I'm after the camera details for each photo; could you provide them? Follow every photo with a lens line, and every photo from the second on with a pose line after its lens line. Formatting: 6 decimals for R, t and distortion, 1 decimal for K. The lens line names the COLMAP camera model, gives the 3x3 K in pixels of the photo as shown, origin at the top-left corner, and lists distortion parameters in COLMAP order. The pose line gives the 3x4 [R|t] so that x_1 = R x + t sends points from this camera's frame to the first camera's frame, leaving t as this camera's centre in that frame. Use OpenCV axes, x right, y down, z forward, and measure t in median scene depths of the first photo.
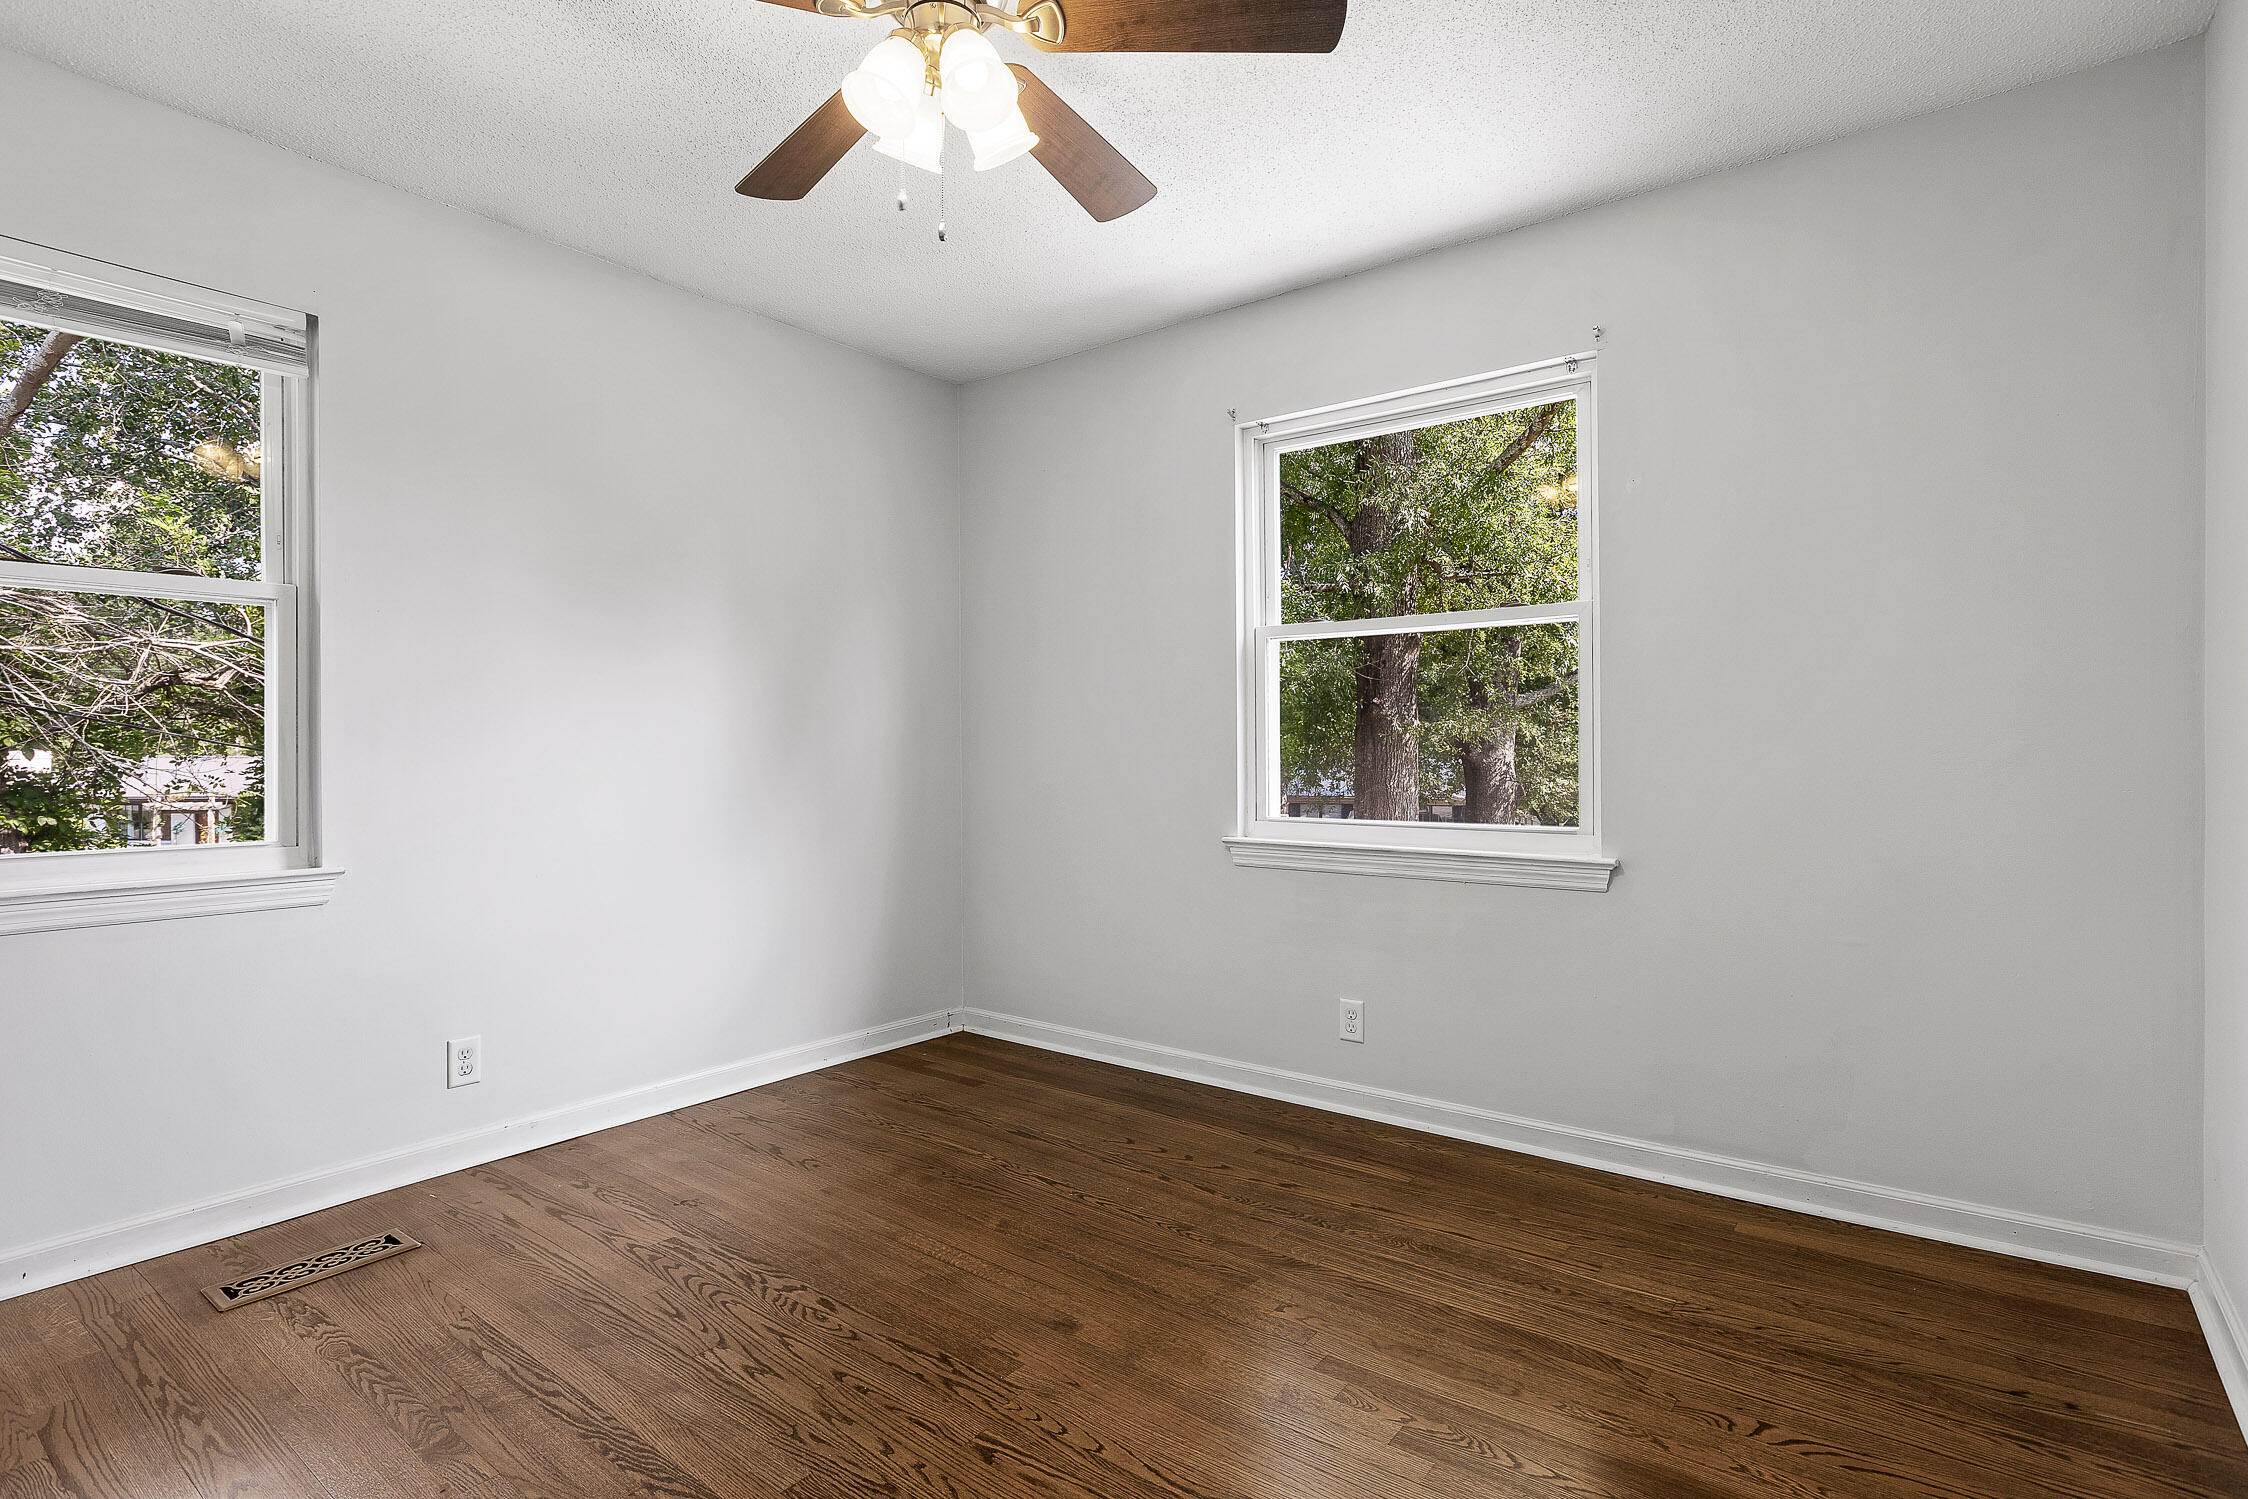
lens RADIAL K [[1120.7, 0, 1124.0], [0, 1120.7, 749.5], [0, 0, 1]] dist [-0.000636, -0.000165]
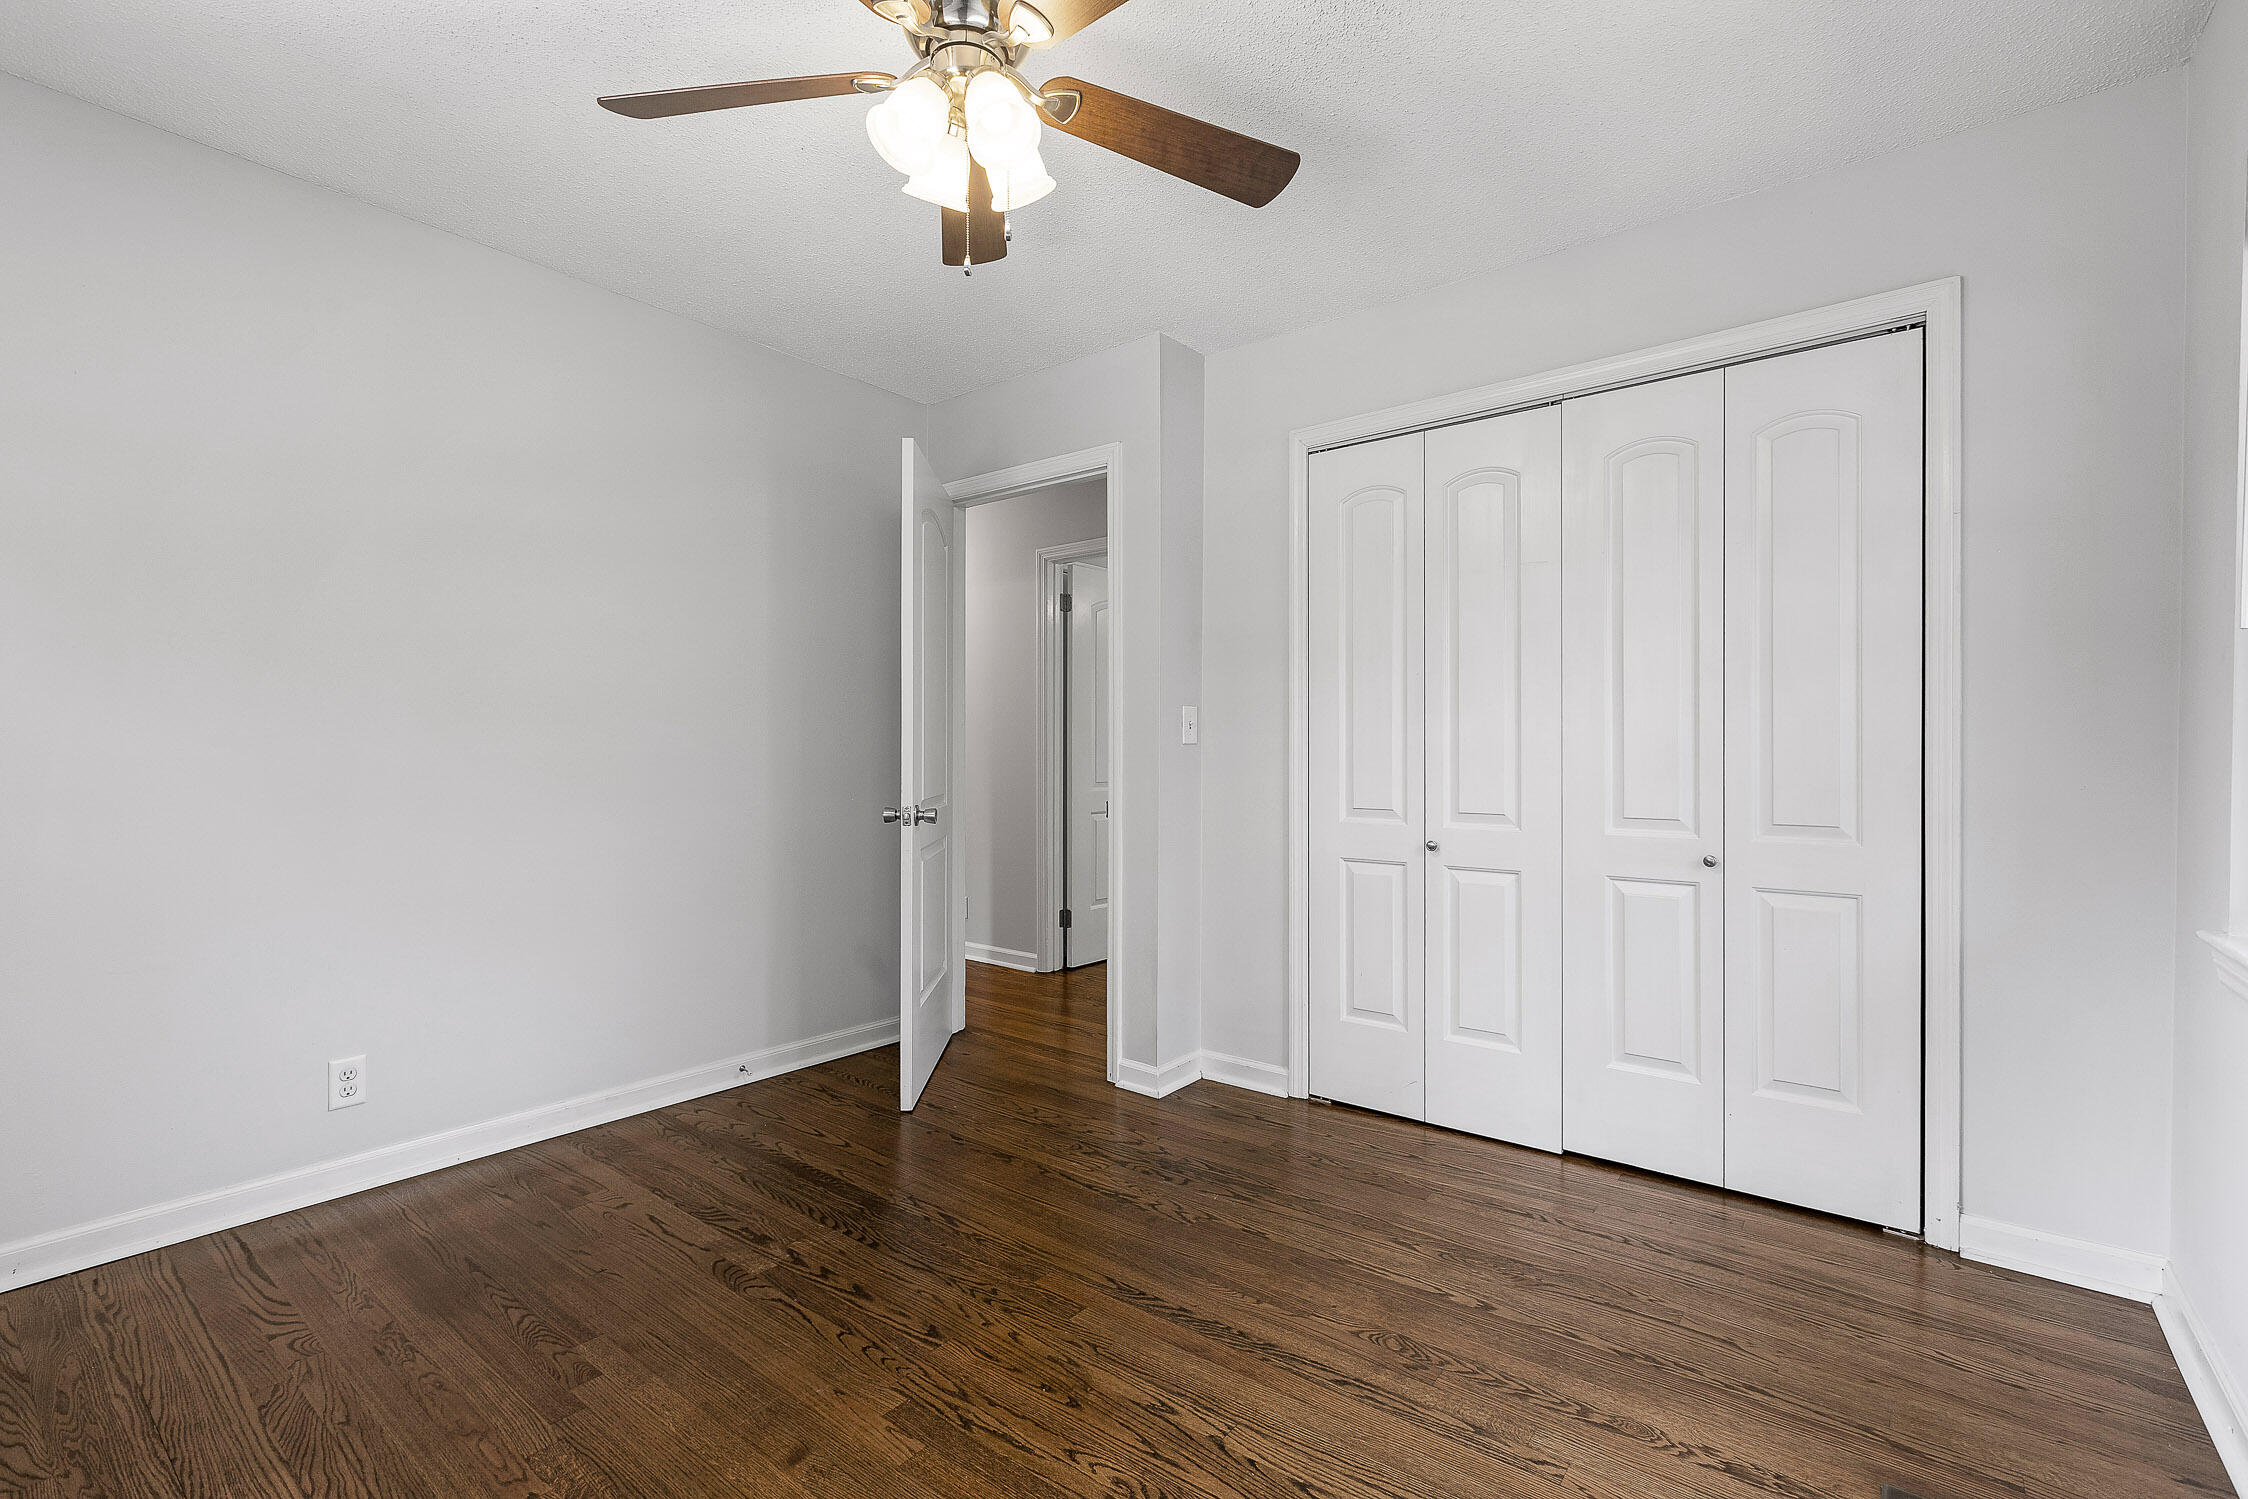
lens RADIAL K [[1010.7, 0, 1124.0], [0, 1010.7, 749.5], [0, 0, 1]] dist [-0.000245, -0.000066]
pose [[-0.999949, -0.000832, 0.010103, -0.308646], [-0.000773, 0.999983, 0.005846, -0.020303], [-0.010107, 0.005838, -0.999932, 1.893217]]
